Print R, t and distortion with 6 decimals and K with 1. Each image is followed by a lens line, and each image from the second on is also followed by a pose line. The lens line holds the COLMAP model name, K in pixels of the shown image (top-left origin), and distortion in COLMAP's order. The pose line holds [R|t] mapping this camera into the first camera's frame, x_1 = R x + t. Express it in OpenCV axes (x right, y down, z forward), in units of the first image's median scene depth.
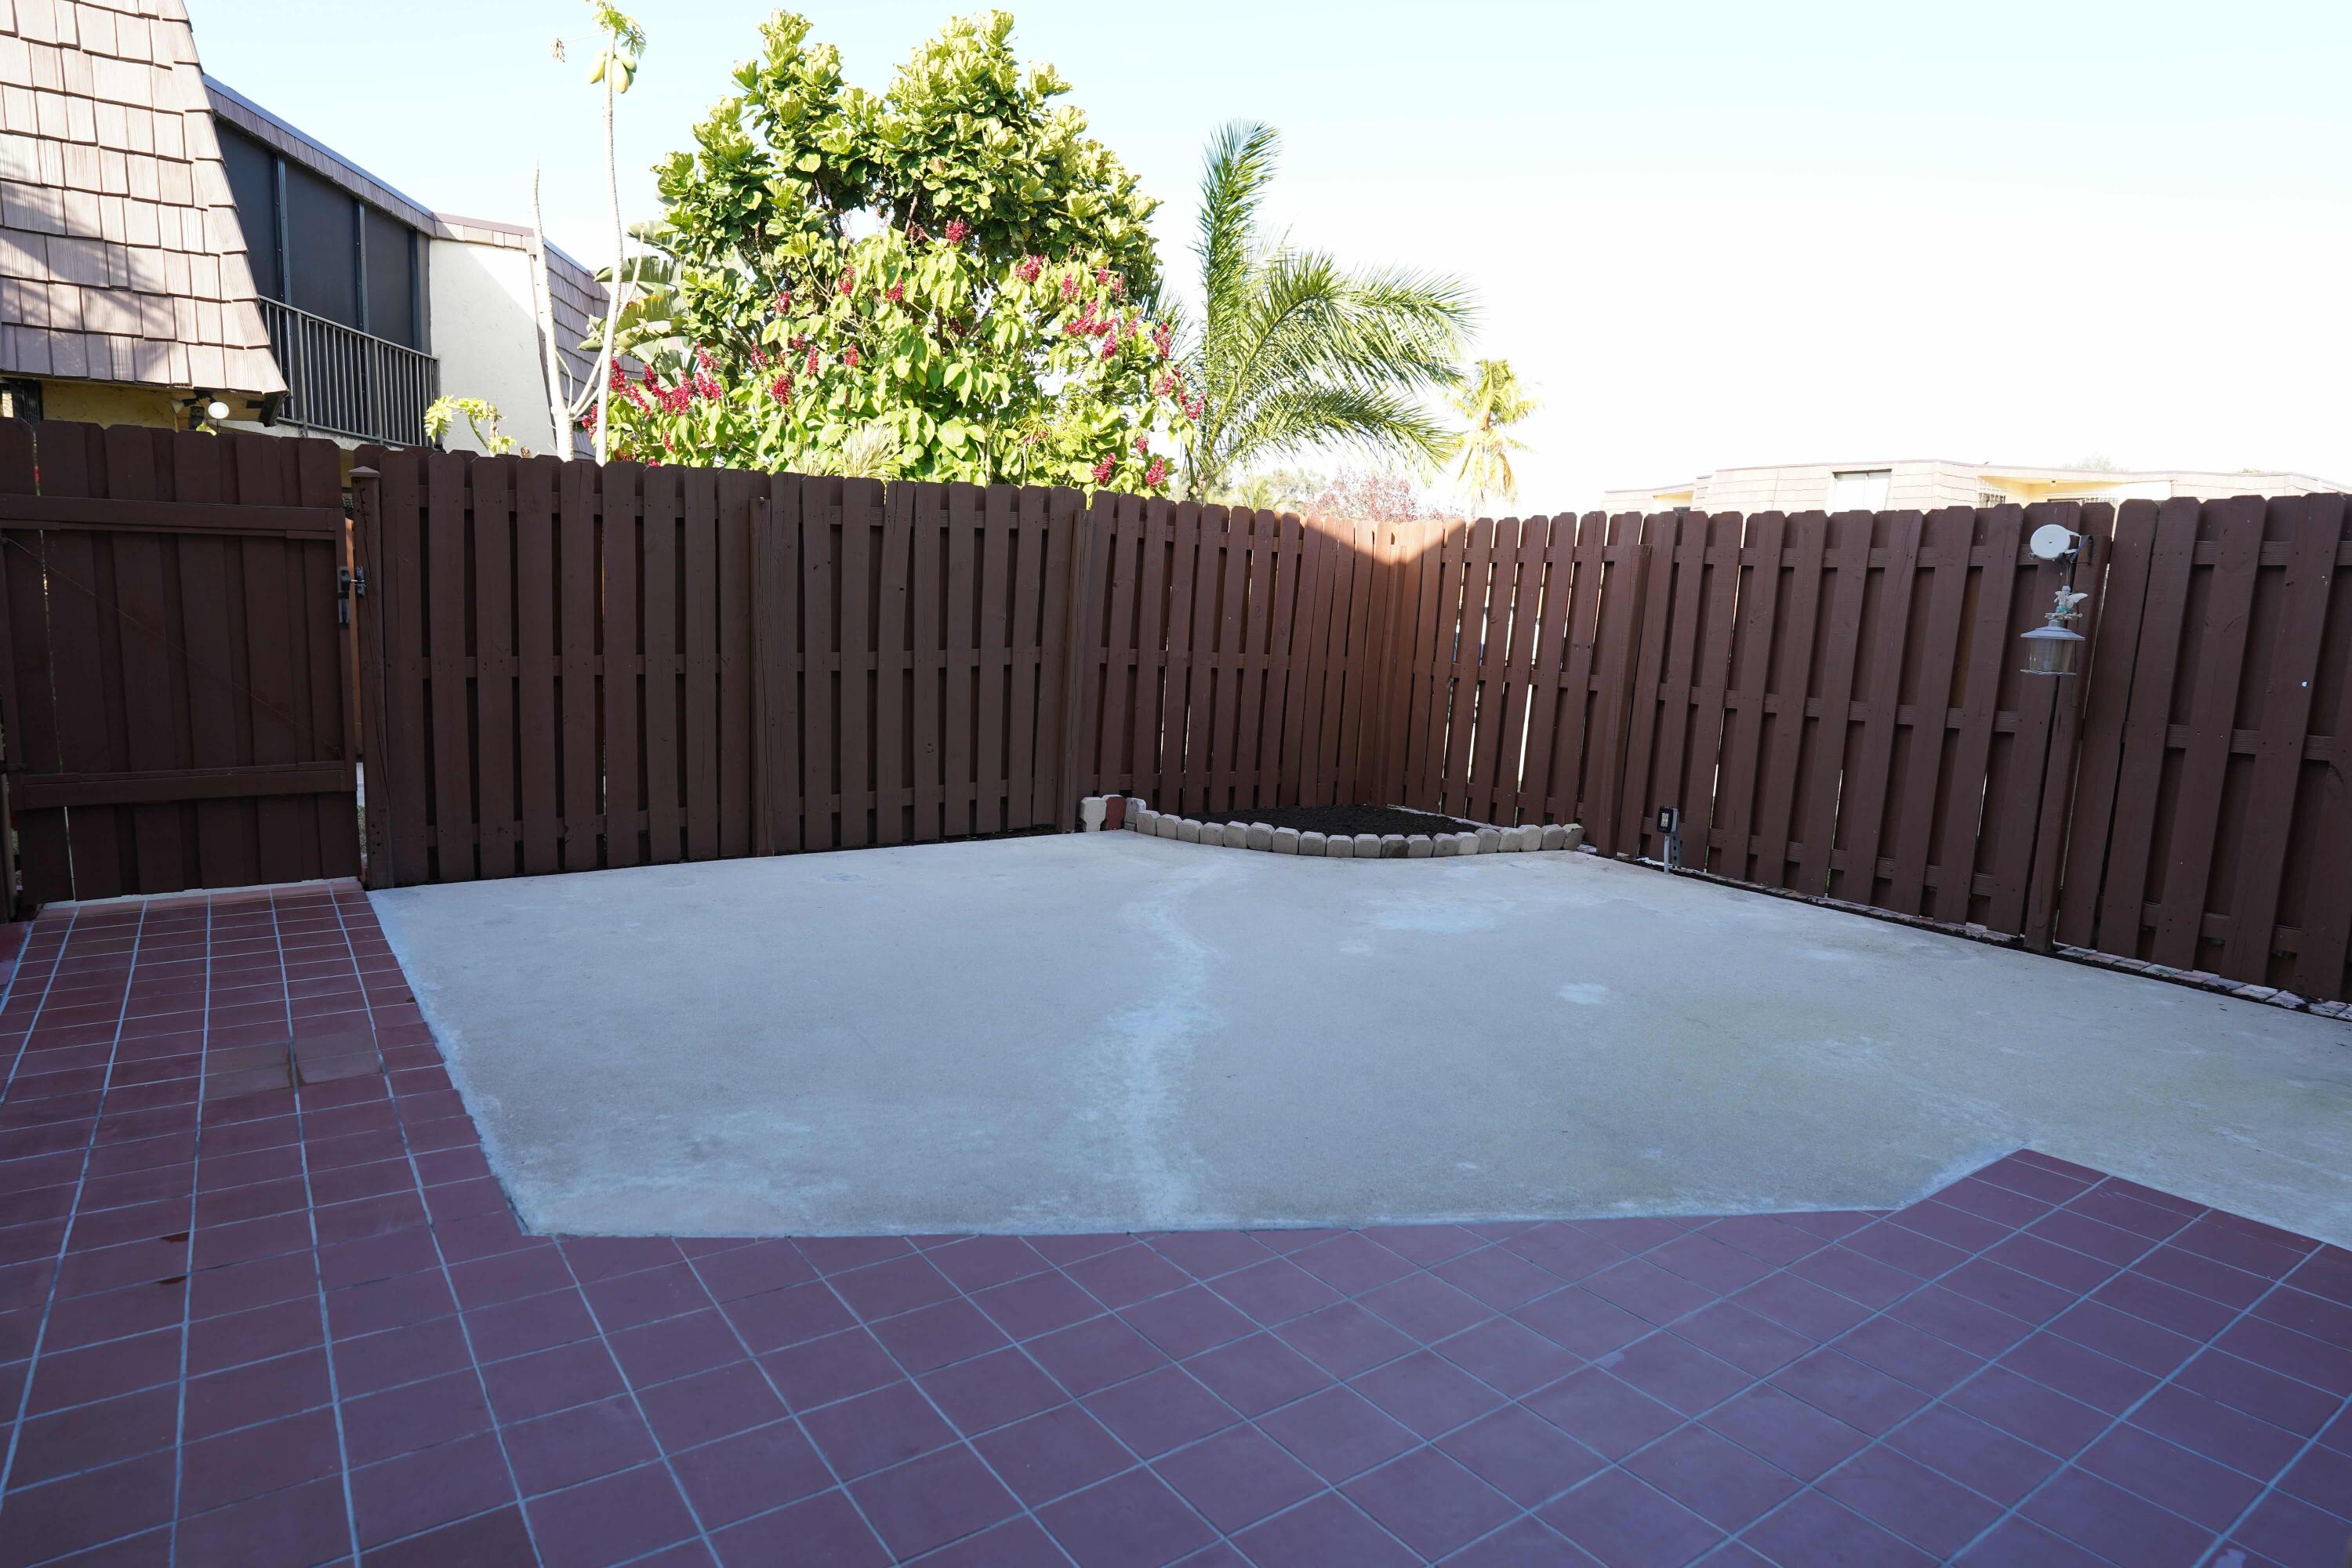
lens RADIAL K [[1372.9, 0, 1218.5], [0, 1372.9, 781.0], [0, 0, 1]] dist [-0.064919, 0.035704]
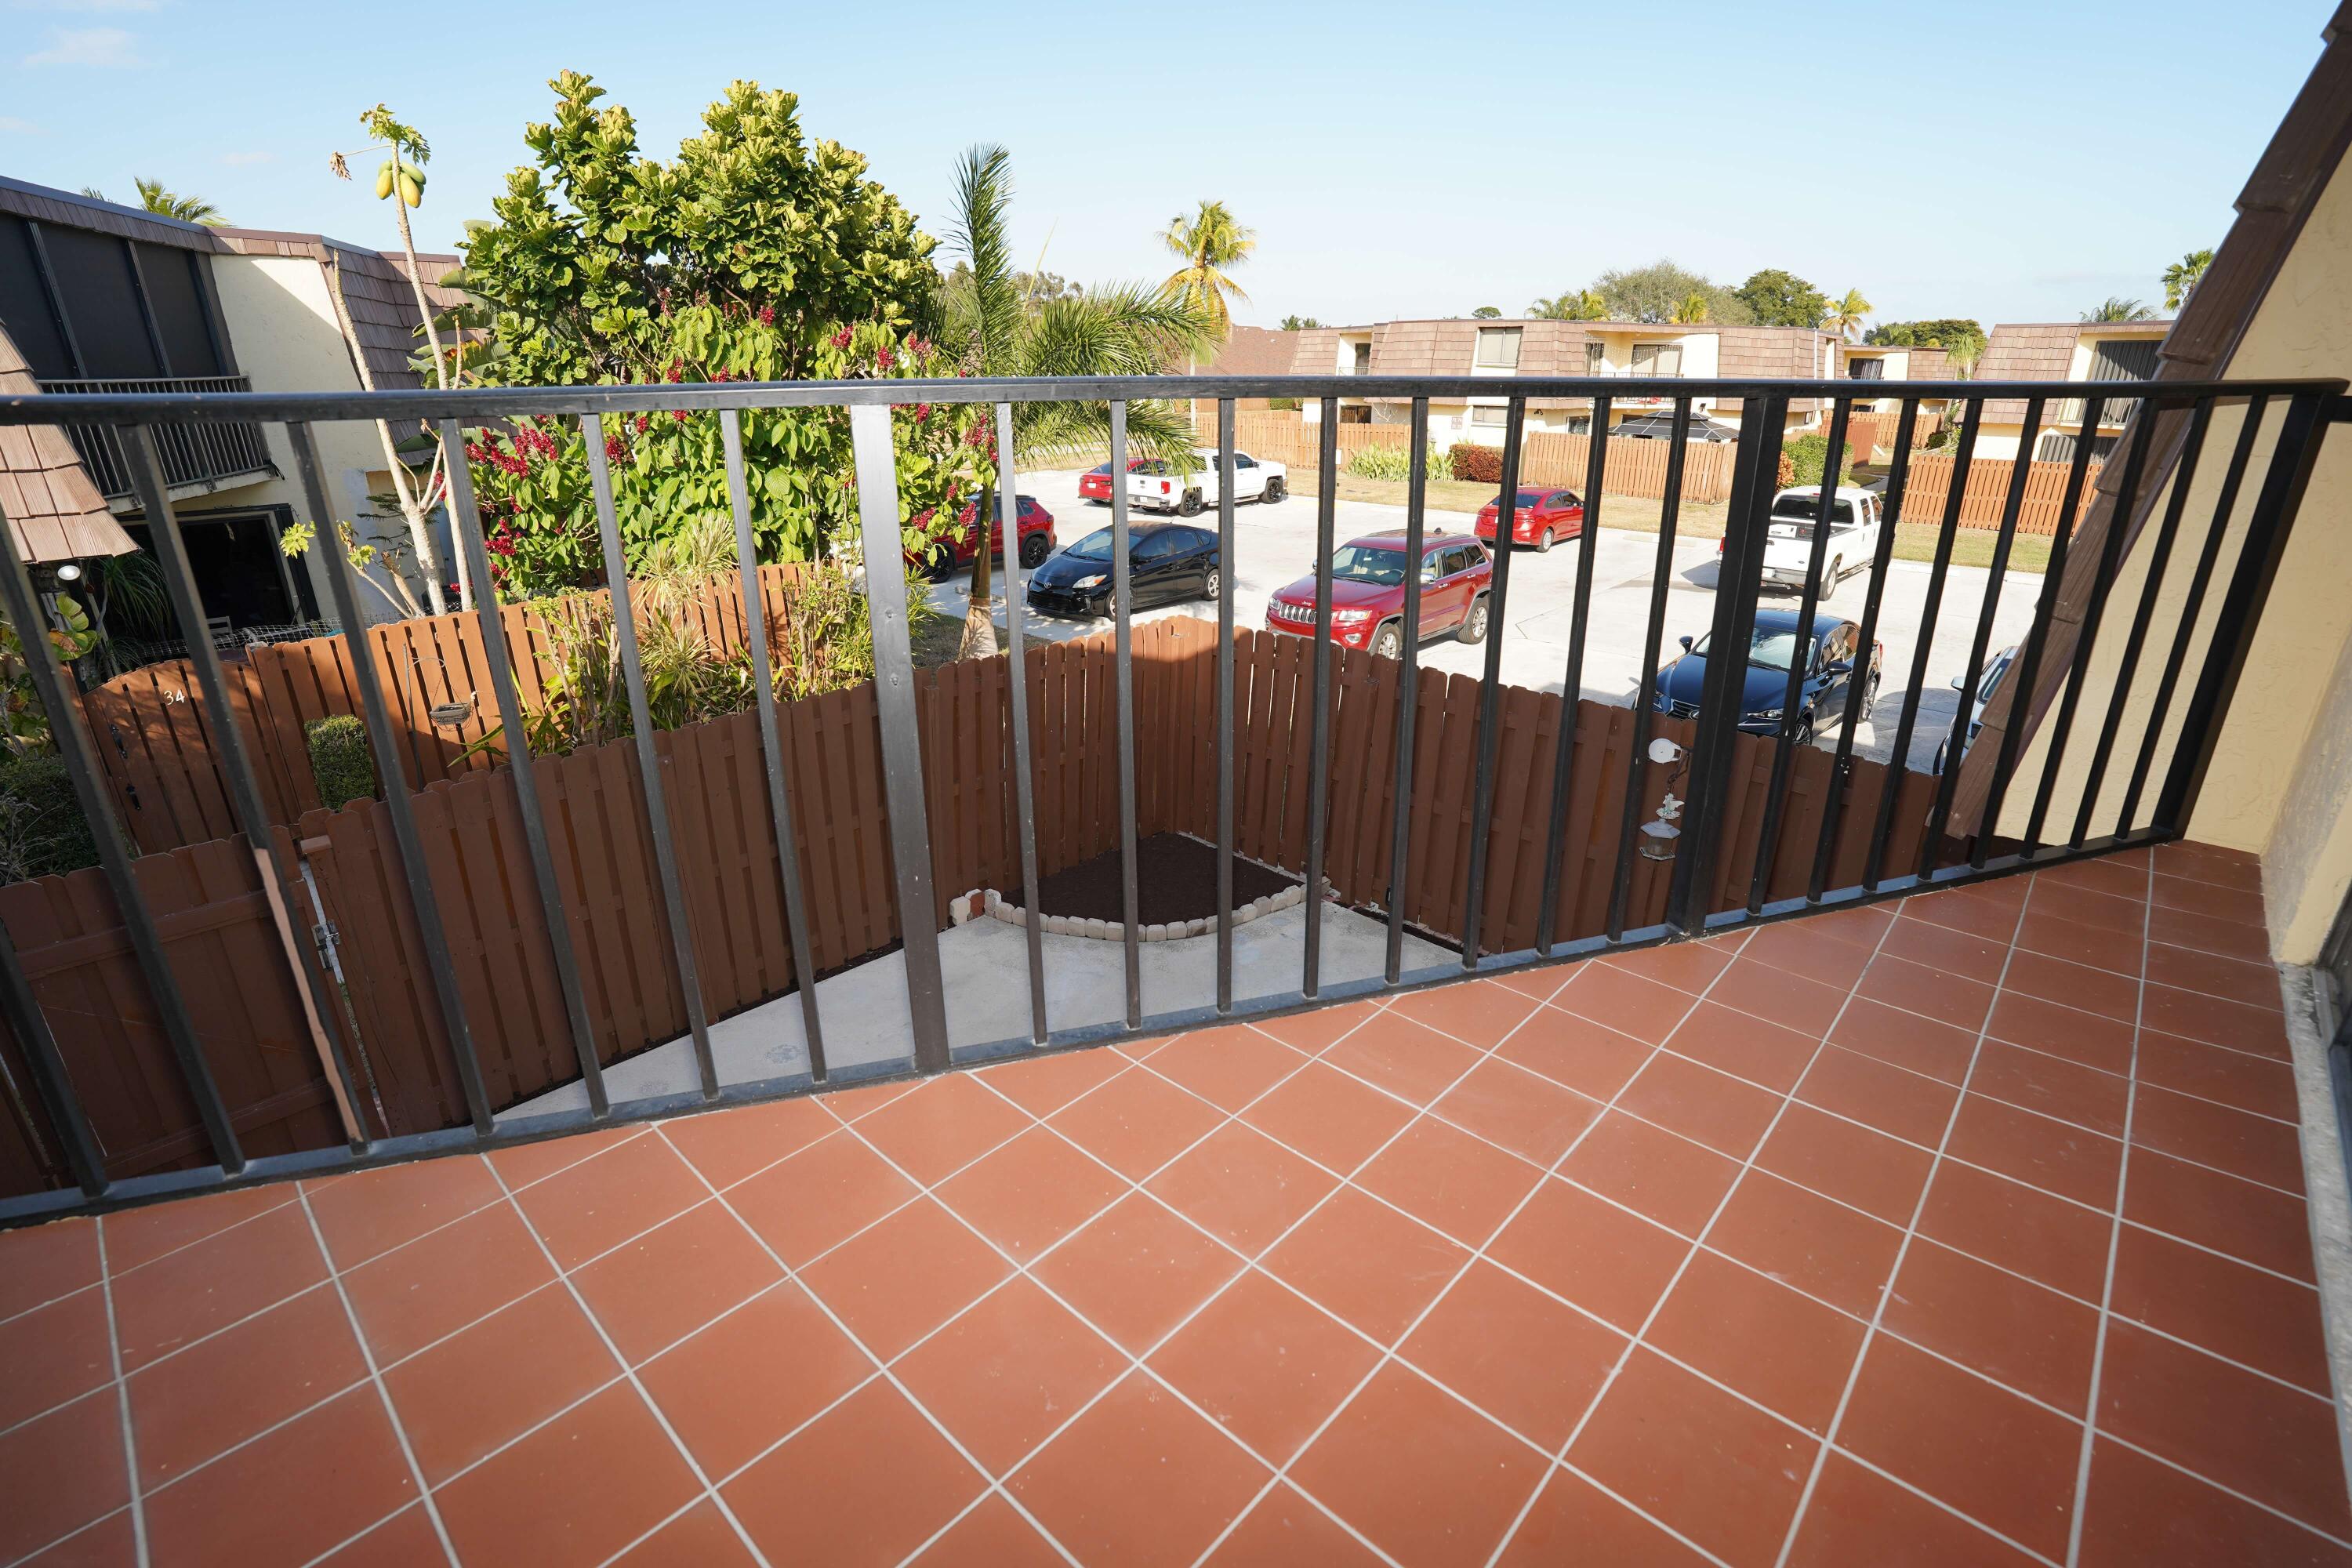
lens RADIAL K [[1110.4, 0, 1222.6], [0, 1110.4, 782.1], [0, 0, 1]] dist [-0.060187, 0.023869]
pose [[0.979043, -0.078120, 0.188074, -0.022511], [0.042874, 0.981869, 0.184647, -0.169025], [-0.199089, -0.172714, 0.964642, -0.011349]]
